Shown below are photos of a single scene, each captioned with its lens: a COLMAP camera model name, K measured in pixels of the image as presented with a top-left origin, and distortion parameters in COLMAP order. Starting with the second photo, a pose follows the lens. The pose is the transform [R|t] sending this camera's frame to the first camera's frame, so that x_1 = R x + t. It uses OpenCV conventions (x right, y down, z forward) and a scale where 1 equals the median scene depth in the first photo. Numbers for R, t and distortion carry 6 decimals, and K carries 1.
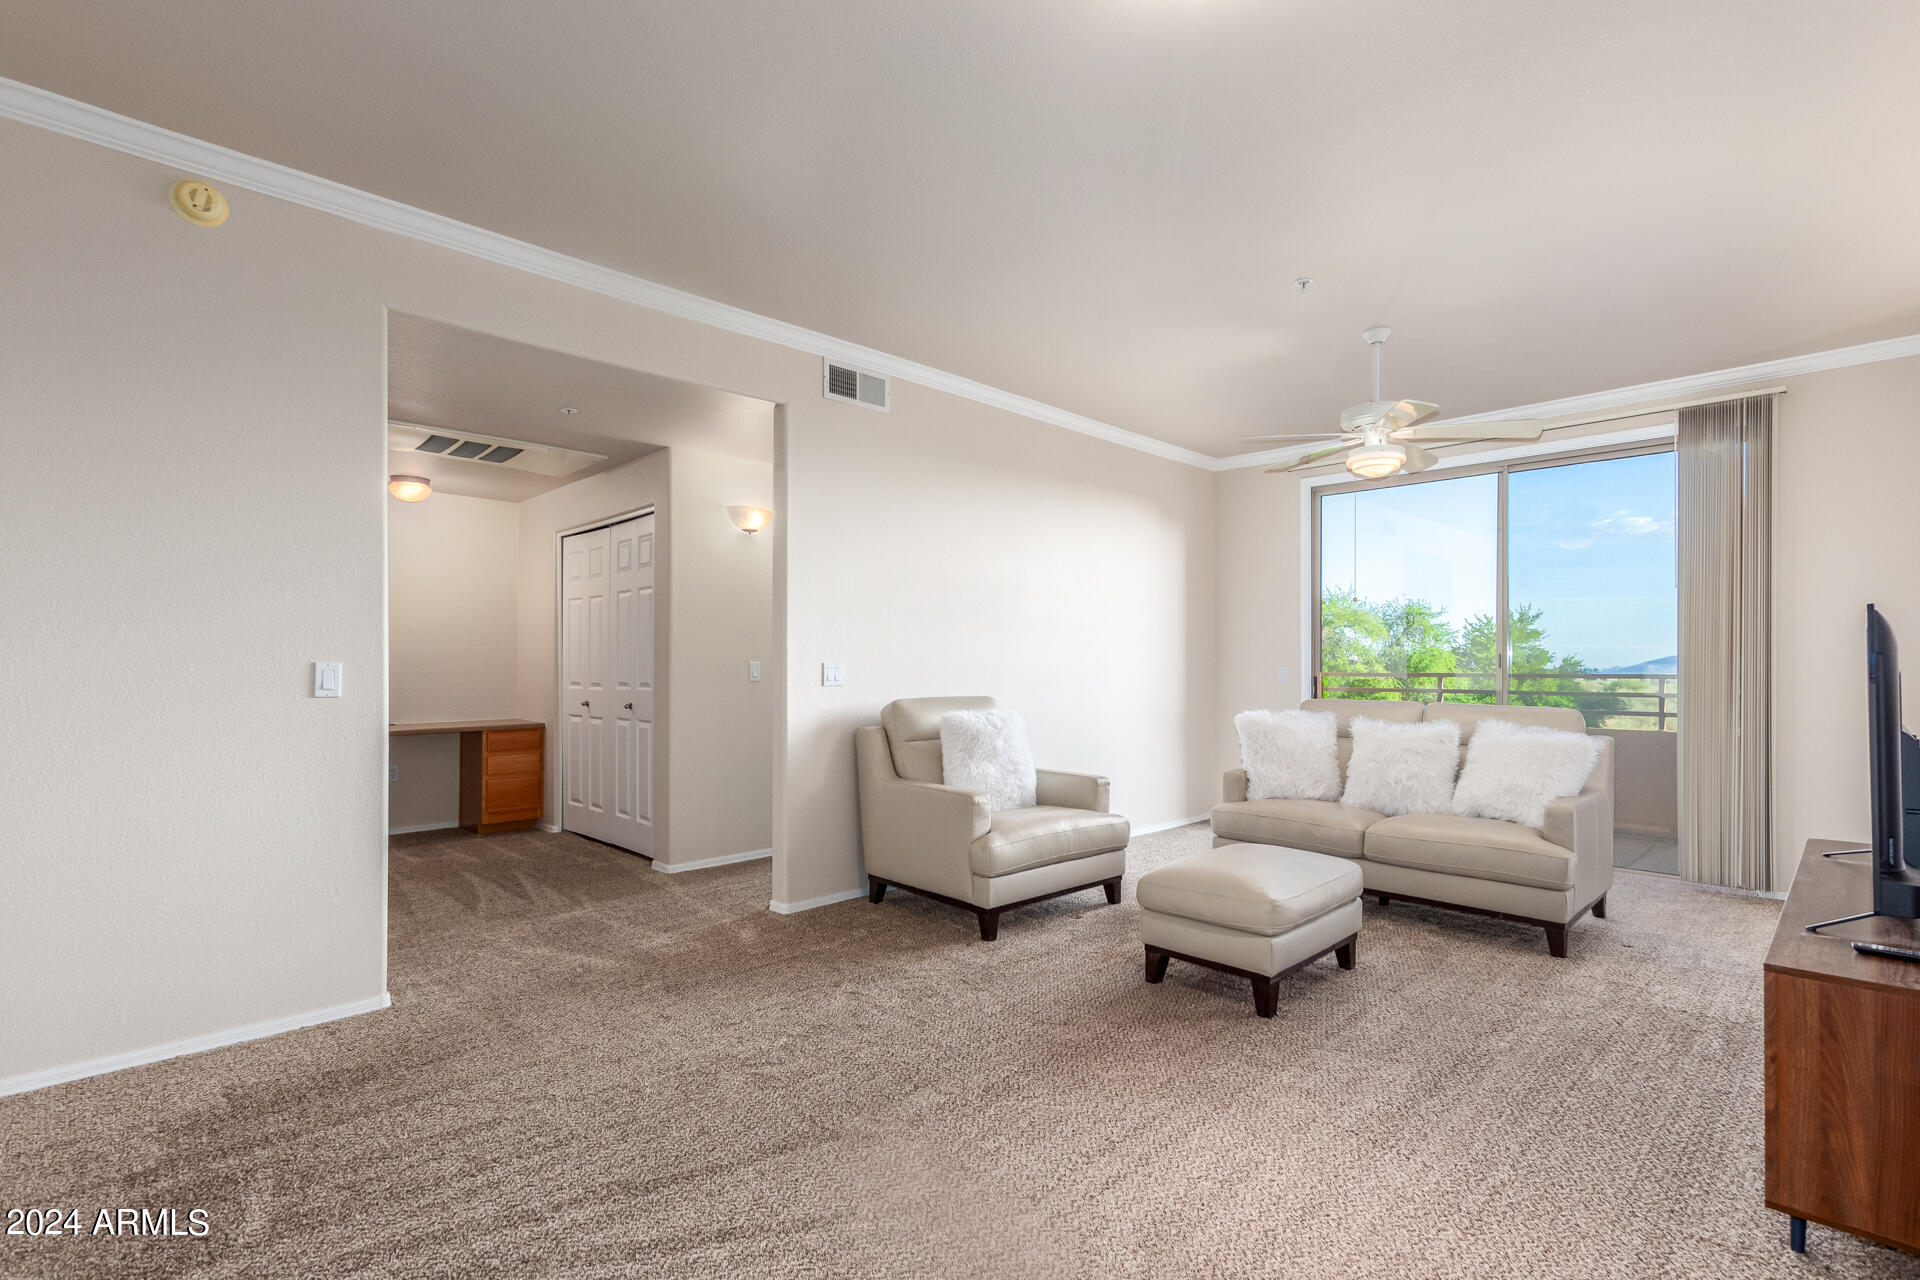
lens RADIAL K [[894.7, 0, 1000.9], [0, 894.7, 653.8], [0, 0, 1]] dist [0.006828, -0.004616]
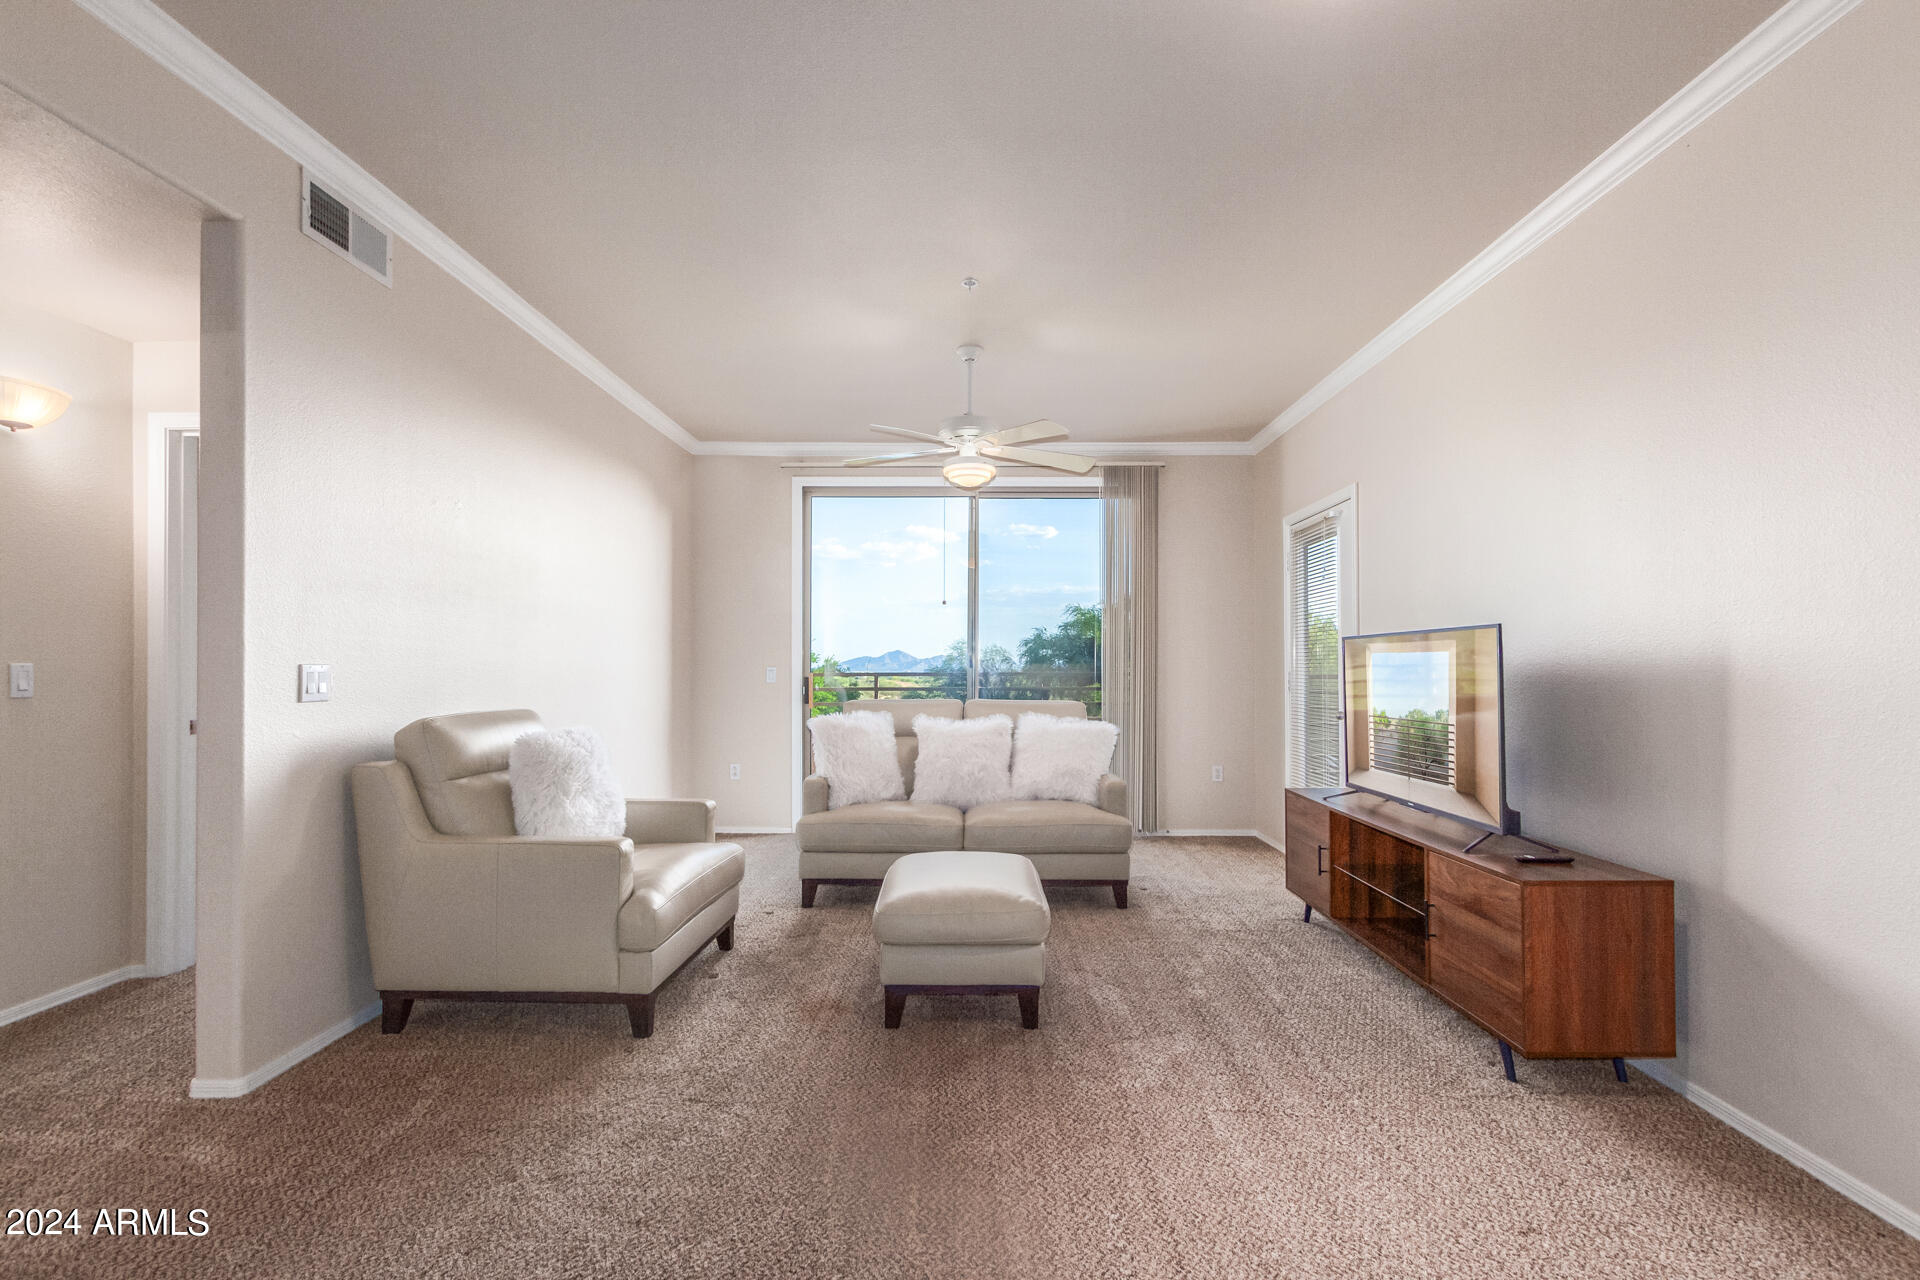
lens RADIAL K [[878.9, 0, 966.7], [0, 878.9, 654.2], [0, 0, 1]] dist [0.003964, -0.000397]
pose [[0.721723, 0.005849, 0.692158, -0.285310], [-0.005842, 0.999980, -0.002359, 0.001902], [-0.692158, -0.002341, 0.721742, 0.247470]]
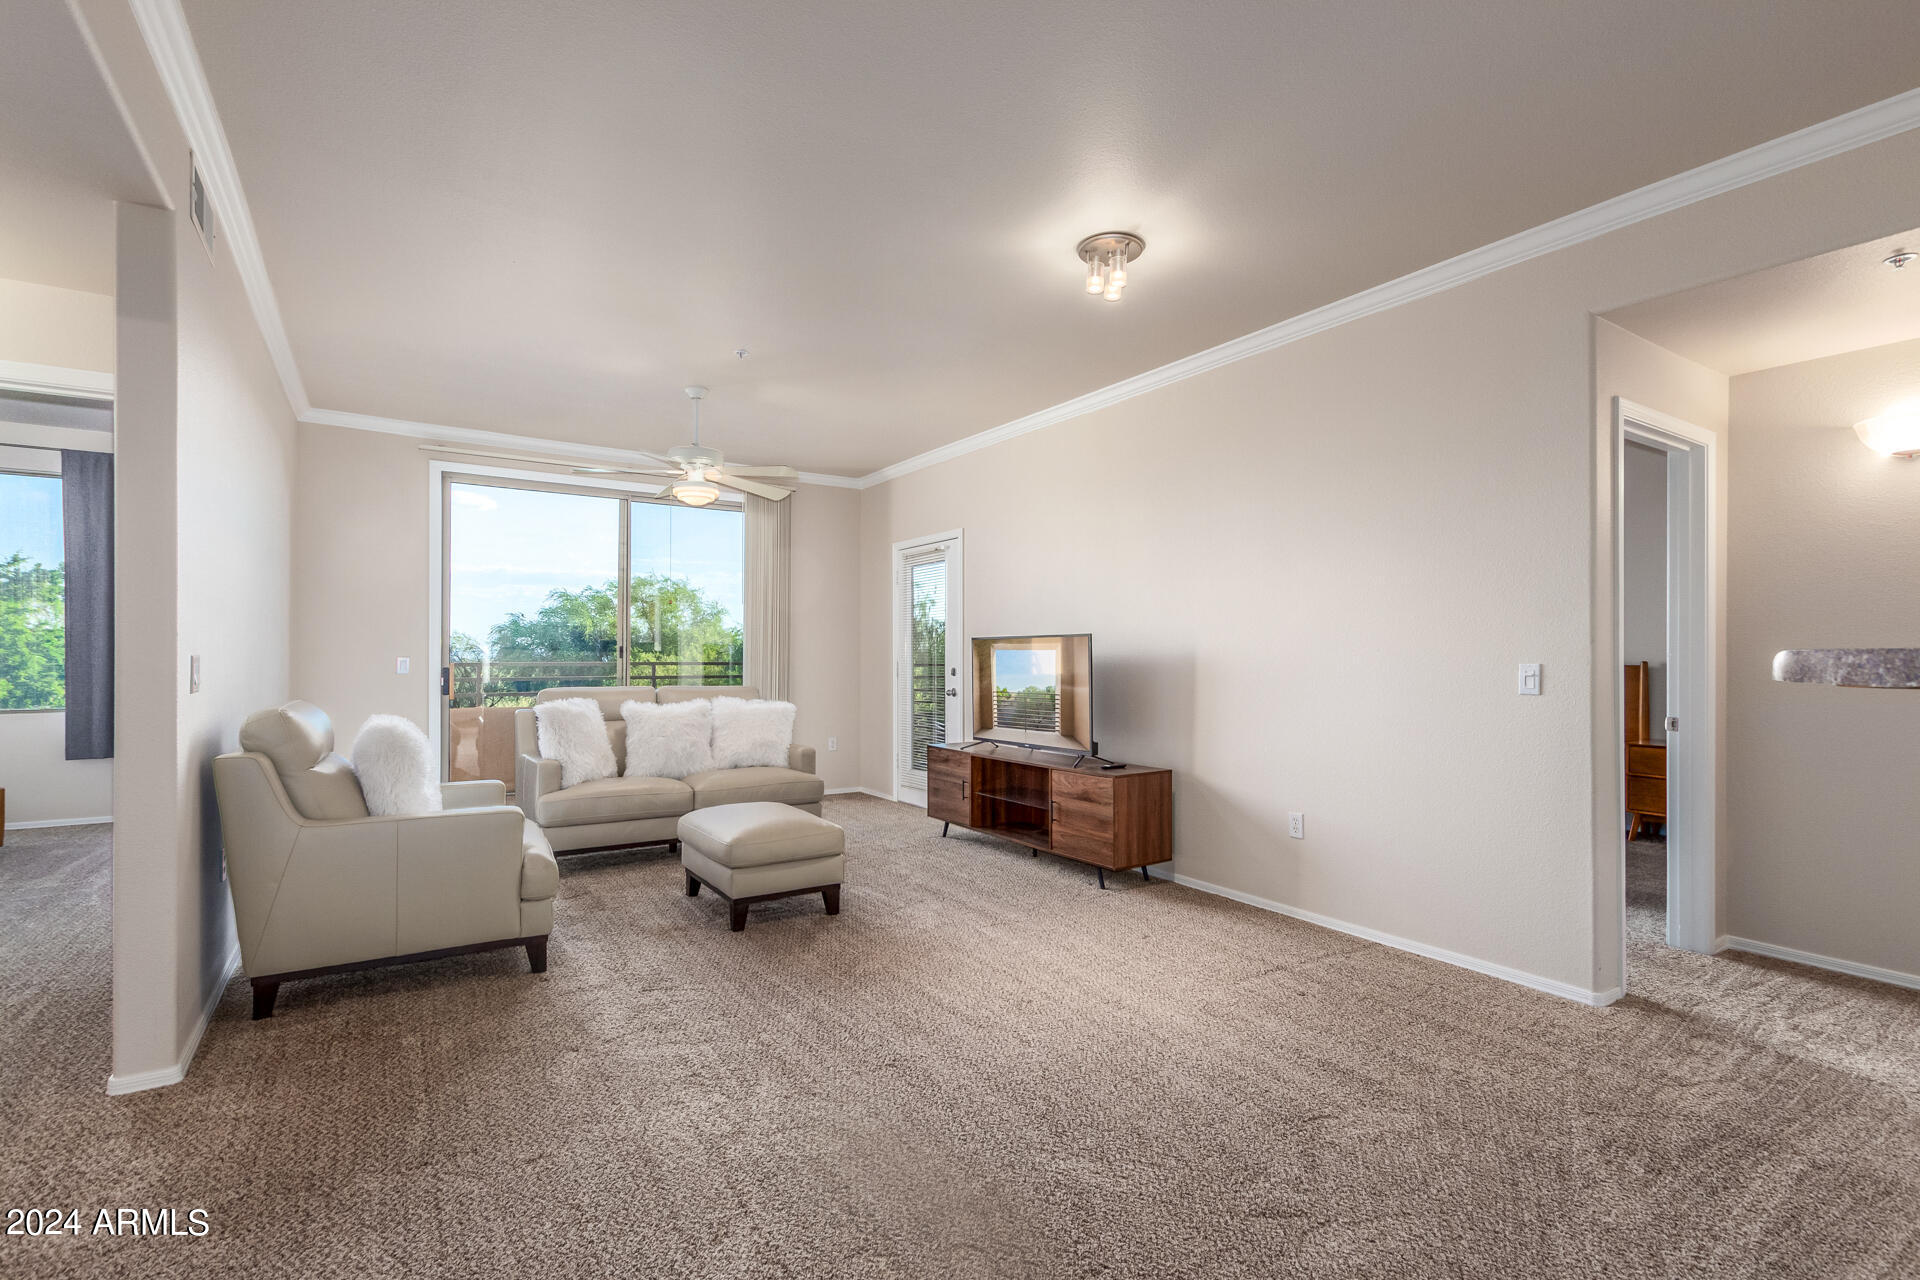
lens RADIAL K [[878.9, 0, 966.7], [0, 878.9, 654.2], [0, 0, 1]] dist [0.003964, -0.000397]
pose [[0.211551, -0.000245, 0.977367, -0.668682], [-0.014577, 0.999888, 0.003405, -0.000618], [-0.977258, -0.014967, 0.211524, 0.357039]]
